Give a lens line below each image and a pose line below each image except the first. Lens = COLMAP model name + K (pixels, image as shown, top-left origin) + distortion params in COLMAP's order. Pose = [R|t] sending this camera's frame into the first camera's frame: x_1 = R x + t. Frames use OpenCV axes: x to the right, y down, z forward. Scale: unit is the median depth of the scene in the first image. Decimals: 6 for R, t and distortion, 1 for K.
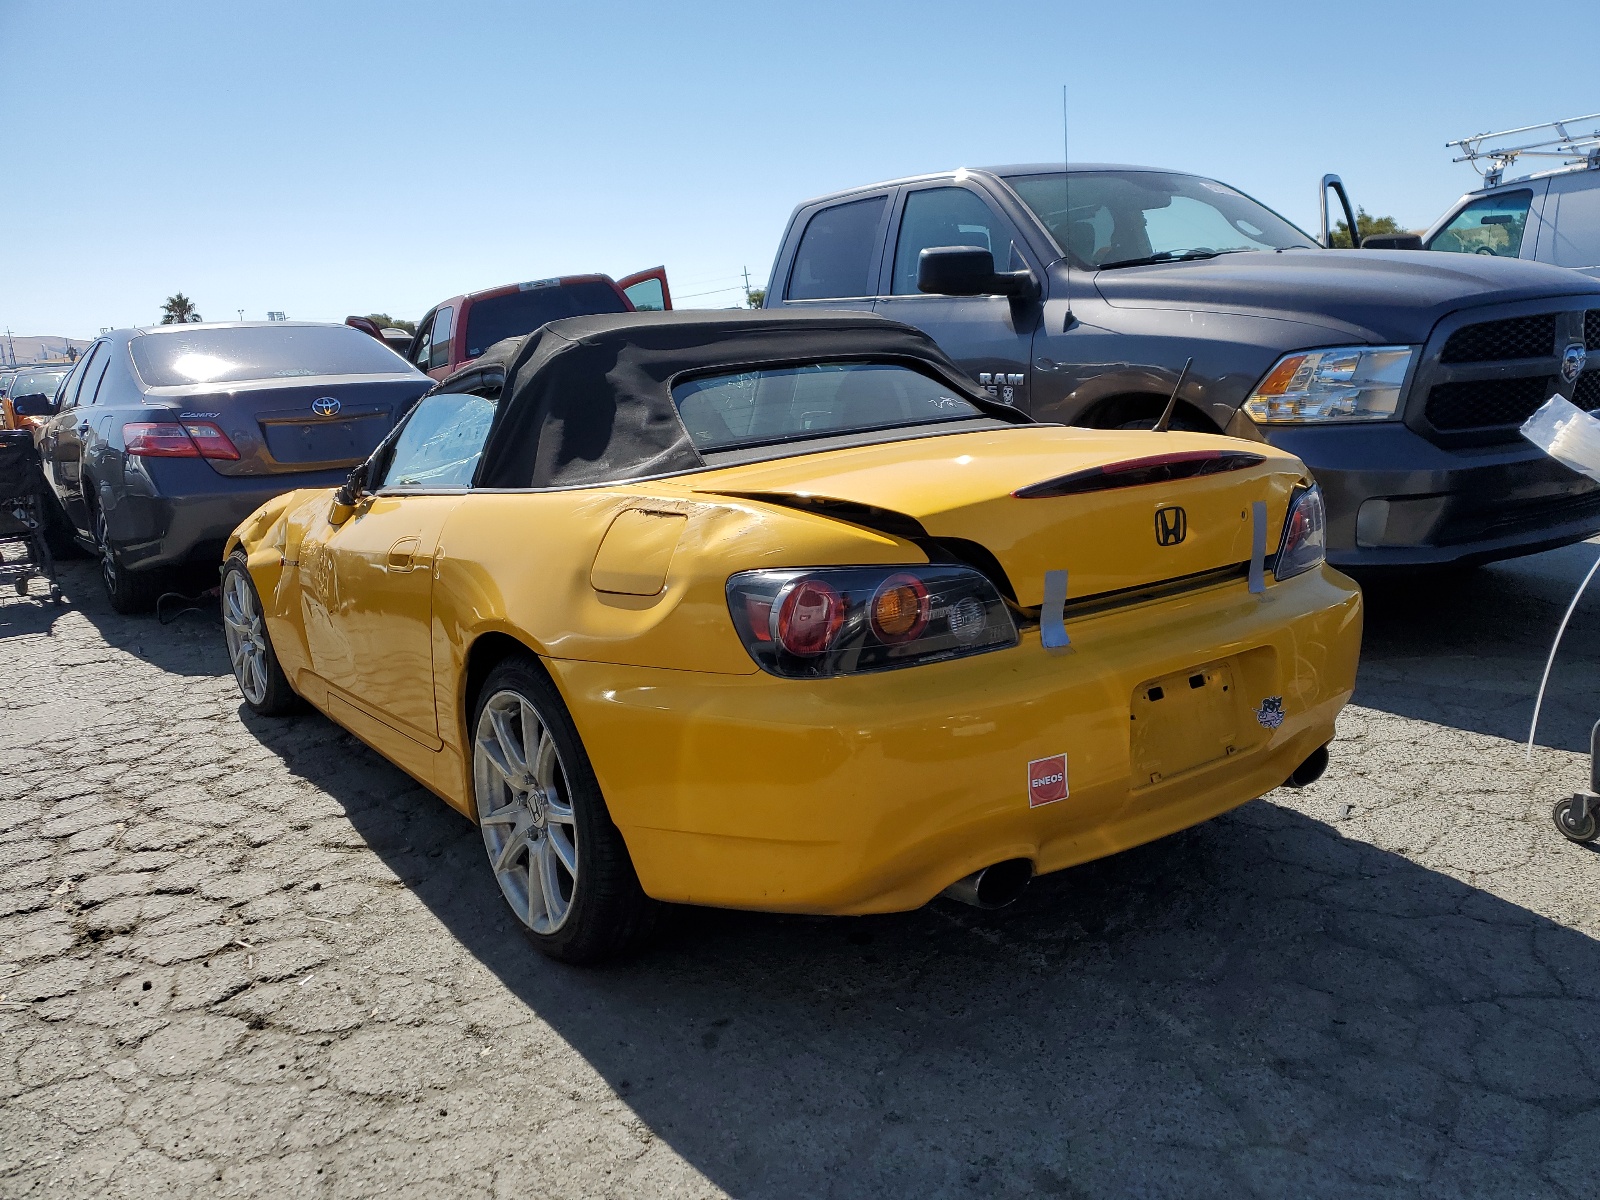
lens RADIAL K [[1222.6, 0, 831.9], [0, 1222.6, 619.7], [0, 0, 1]] dist [0.005979, 0.007933]
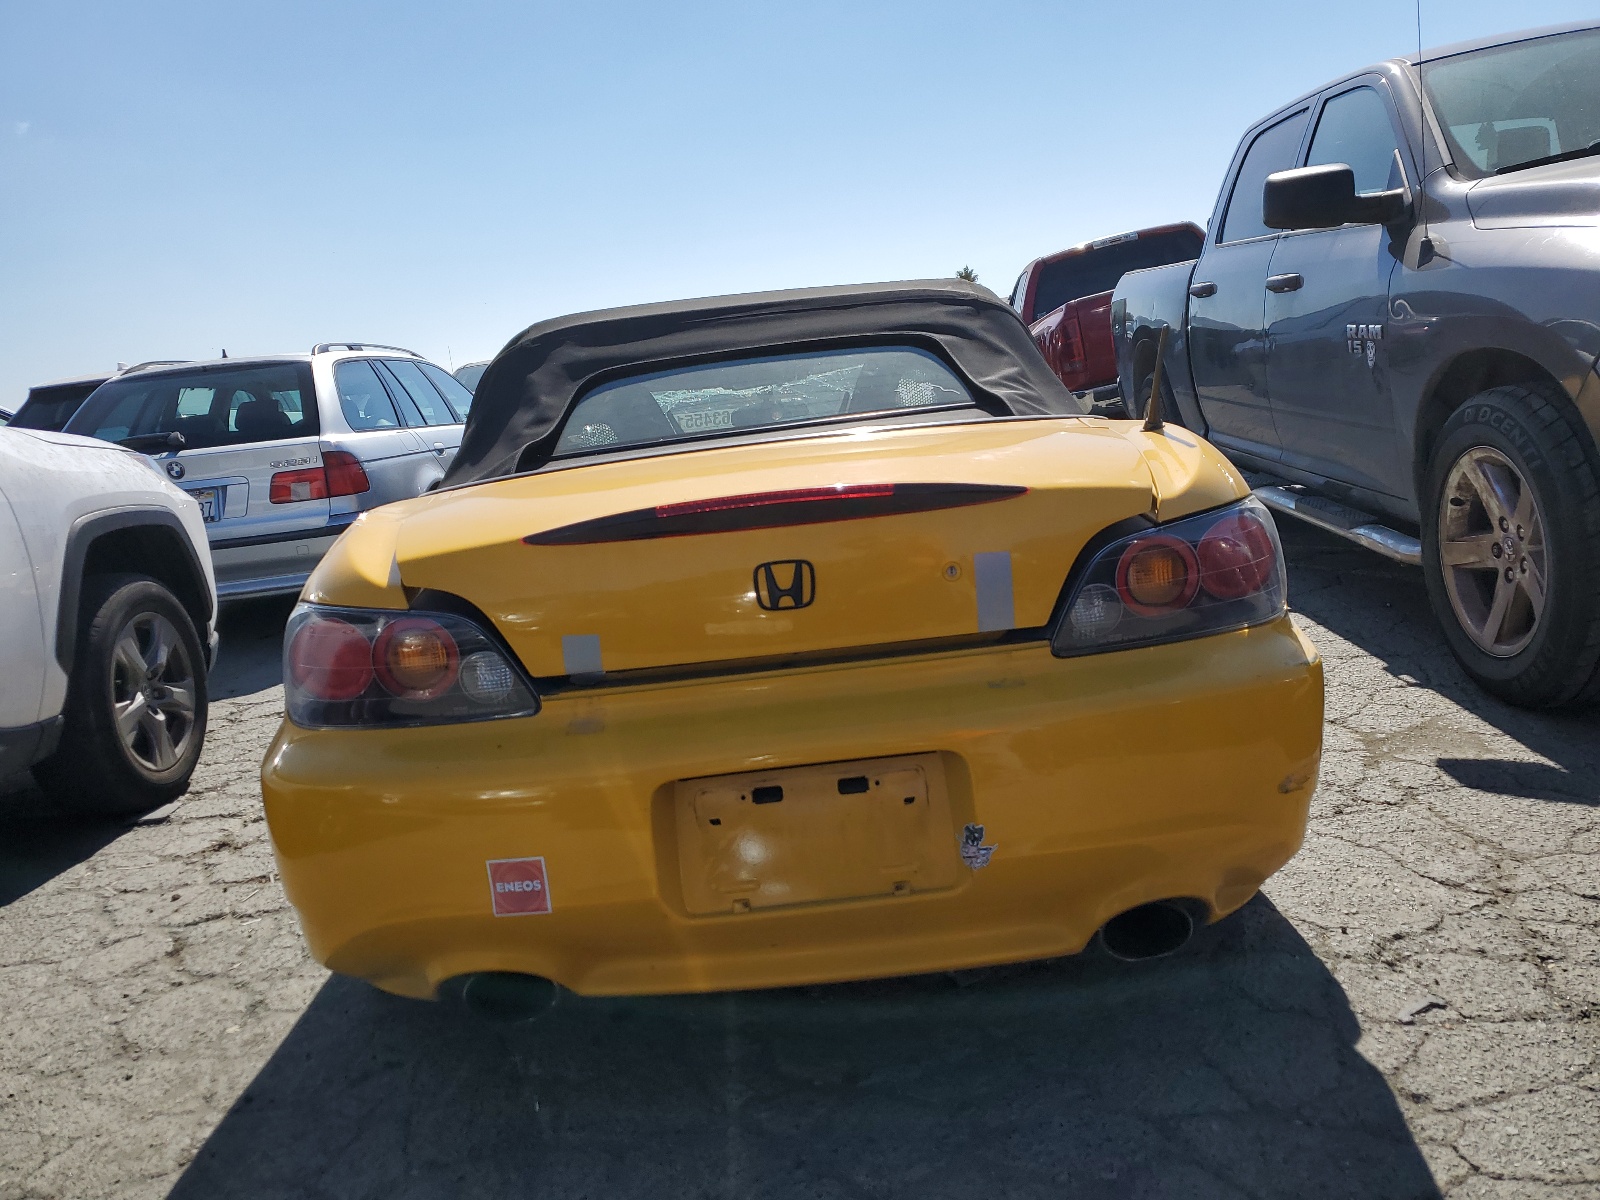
lens RADIAL K [[1222.6, 0, 782.4], [0, 1222.6, 579.2], [0, 0, 1]] dist [0.005979, 0.007933]
pose [[0.823646, 0.061200, -0.563793, 0.681063], [-0.058377, 0.998028, 0.023053, -0.090286], [0.564092, 0.013925, 0.825594, 0.376654]]
